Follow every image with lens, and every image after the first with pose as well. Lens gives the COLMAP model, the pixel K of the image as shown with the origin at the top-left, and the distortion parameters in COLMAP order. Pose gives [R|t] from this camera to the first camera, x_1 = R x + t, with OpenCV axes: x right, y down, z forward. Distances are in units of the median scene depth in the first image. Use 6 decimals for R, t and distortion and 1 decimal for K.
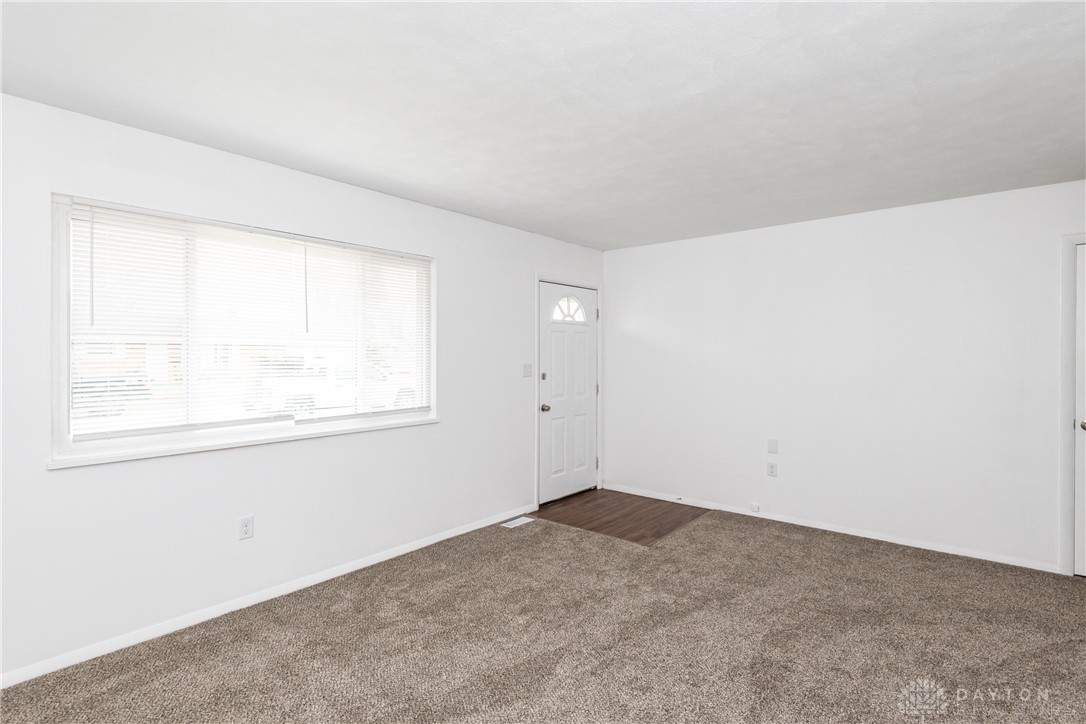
lens RADIAL K [[563.3, 0, 544.4], [0, 563.3, 356.1], [0, 0, 1]] dist [0.023379, -0.016287]
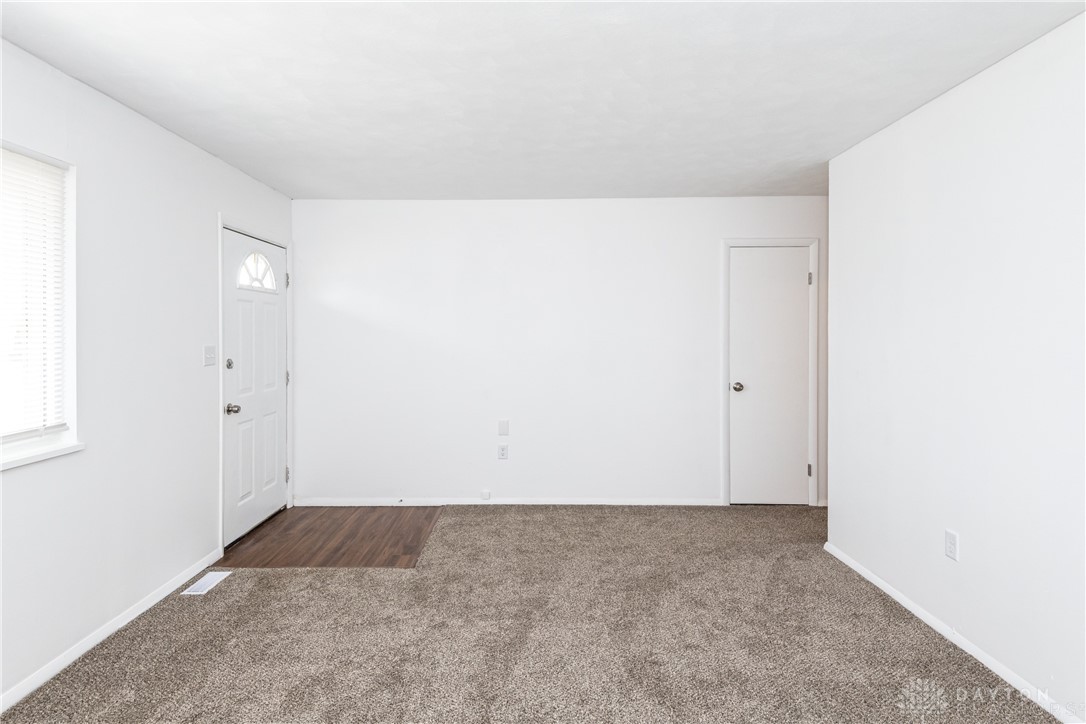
lens RADIAL K [[588.6, 0, 547.4], [0, 588.6, 337.3], [0, 0, 1]] dist [0.030612, -0.007677]
pose [[0.768902, -0.007833, 0.639319, -0.199438], [0.005293, 0.999969, 0.005886, 0.000352], [-0.639345, -0.001141, 0.768919, 0.208244]]
